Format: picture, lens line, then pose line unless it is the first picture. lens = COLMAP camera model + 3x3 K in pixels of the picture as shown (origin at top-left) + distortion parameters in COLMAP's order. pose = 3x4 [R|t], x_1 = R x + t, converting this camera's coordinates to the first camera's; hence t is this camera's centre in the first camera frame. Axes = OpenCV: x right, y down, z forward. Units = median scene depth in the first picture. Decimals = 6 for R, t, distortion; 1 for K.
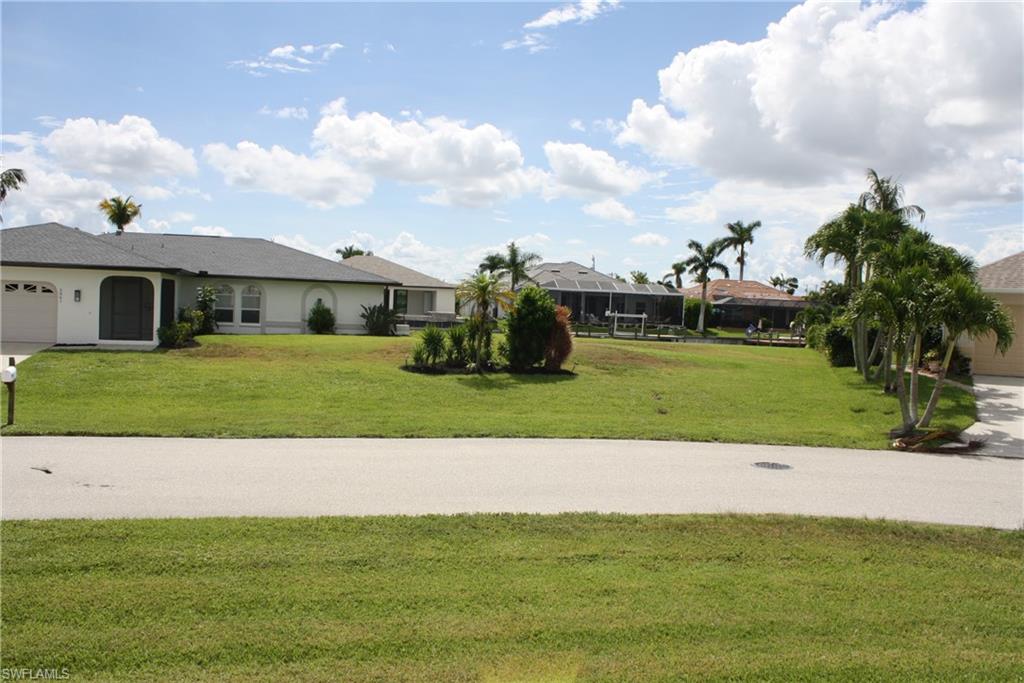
lens RADIAL K [[860.3, 0, 511.4], [0, 860.3, 317.6], [0, 0, 1]] dist [-0.128130, -0.003401]
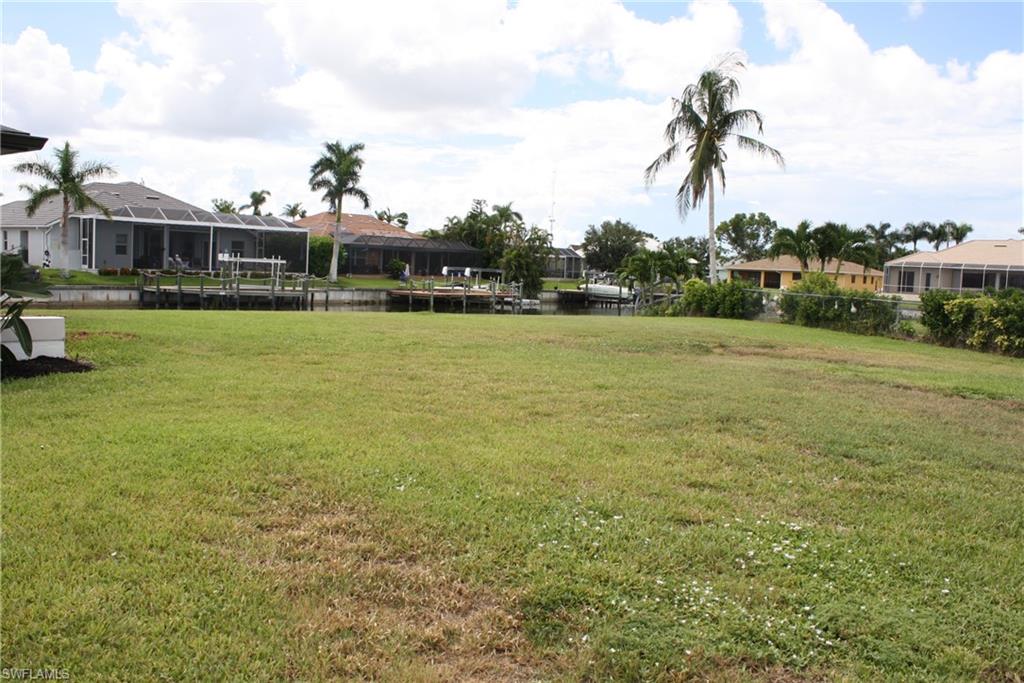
lens RADIAL K [[860.3, 0, 511.4], [0, 860.3, 317.6], [0, 0, 1]] dist [-0.128130, -0.003401]
pose [[0.840025, -0.036685, 0.541305, -0.057704], [-0.001894, 0.997507, 0.070542, -0.004415], [-0.542544, -0.060282, 0.837862, 0.317511]]
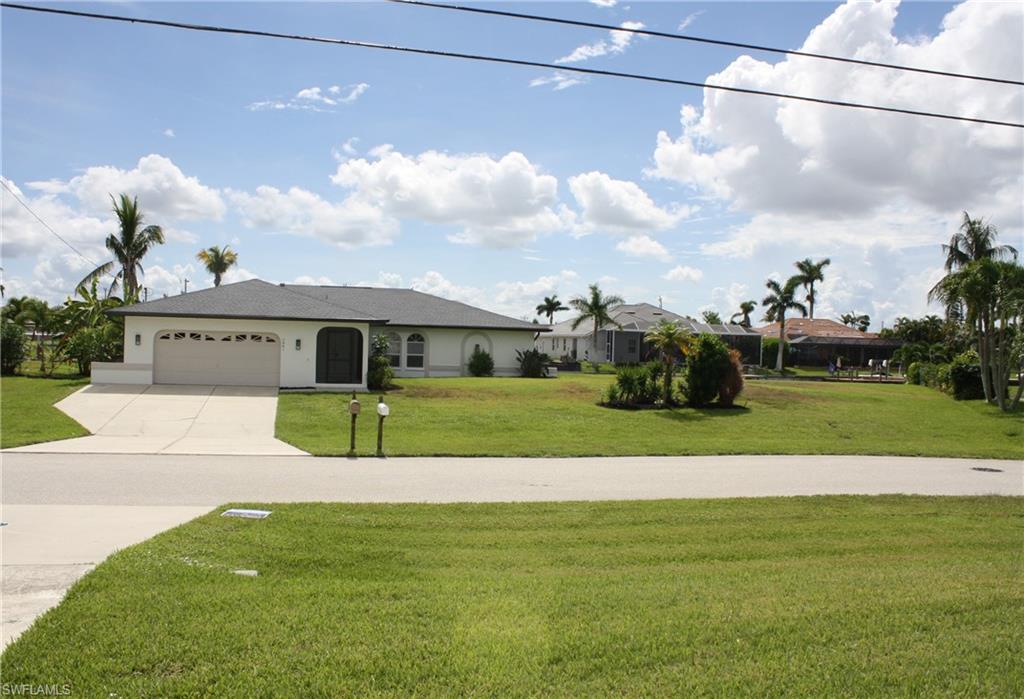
lens RADIAL K [[879.1, 0, 481.6], [0, 879.1, 299.7], [0, 0, 1]] dist [-0.097045, -0.002123]
pose [[0.997136, -0.014996, -0.074124, -0.058818], [0.009976, 0.997659, -0.067647, -0.001342], [0.074965, 0.066714, 0.994952, -0.060334]]
